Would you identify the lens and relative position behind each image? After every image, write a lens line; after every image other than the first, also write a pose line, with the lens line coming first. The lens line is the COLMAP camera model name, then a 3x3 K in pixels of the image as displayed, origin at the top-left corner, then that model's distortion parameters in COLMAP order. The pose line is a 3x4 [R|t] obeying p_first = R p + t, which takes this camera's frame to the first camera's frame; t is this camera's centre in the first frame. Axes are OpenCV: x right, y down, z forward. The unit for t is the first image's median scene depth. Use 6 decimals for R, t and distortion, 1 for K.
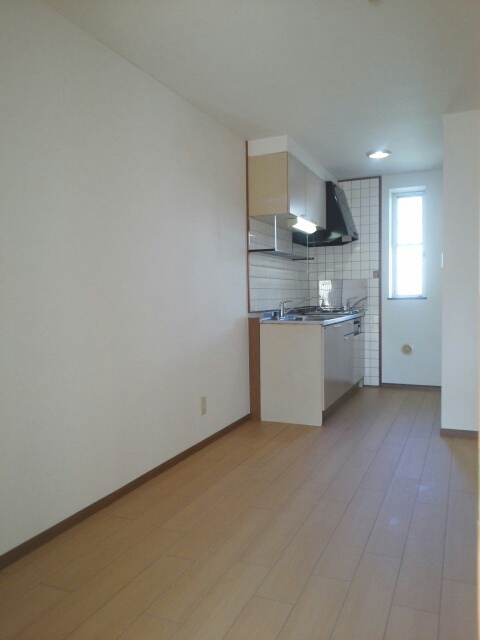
lens RADIAL K [[509.4, 0, 237.8], [0, 509.4, 321.8], [0, 0, 1]] dist [-0.012161, -0.007499]
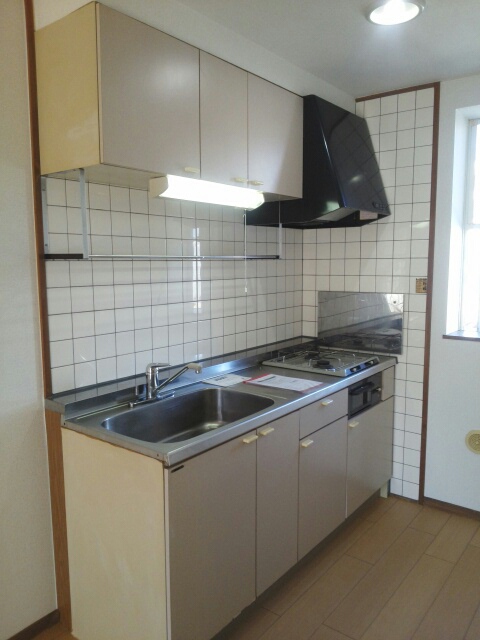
lens RADIAL K [[509.4, 0, 242.4], [0, 509.4, 318.2], [0, 0, 1]] dist [-0.012161, -0.007499]
pose [[0.970760, 0.040845, -0.236551, 0.219634], [-0.024697, 0.997182, 0.070833, -0.092681], [0.238777, -0.062919, 0.969034, 0.470910]]
